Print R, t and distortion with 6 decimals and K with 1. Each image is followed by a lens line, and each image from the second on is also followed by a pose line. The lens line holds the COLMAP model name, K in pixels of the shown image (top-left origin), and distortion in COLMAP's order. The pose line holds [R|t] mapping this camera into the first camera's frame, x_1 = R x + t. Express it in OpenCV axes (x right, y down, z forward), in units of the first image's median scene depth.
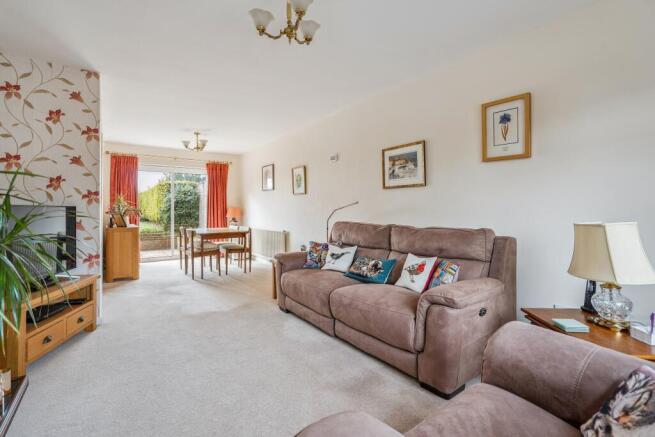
lens RADIAL K [[305.9, 0, 325.4], [0, 305.9, 215.1], [0, 0, 1]] dist [-0.001502, -0.000264]
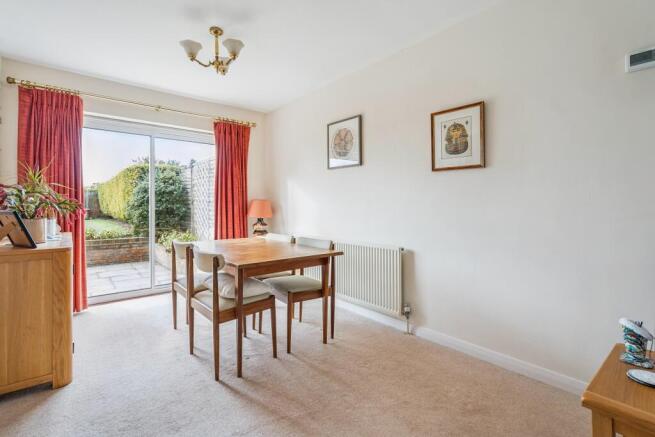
lens RADIAL K [[305.9, 0, 329.0], [0, 305.9, 214.9], [0, 0, 1]] dist [-0.001502, -0.000264]
pose [[0.996215, 0.002667, 0.086888, -0.230477], [-0.003643, 0.999932, 0.011077, -0.004310], [-0.086852, -0.011352, 0.996157, 0.423799]]
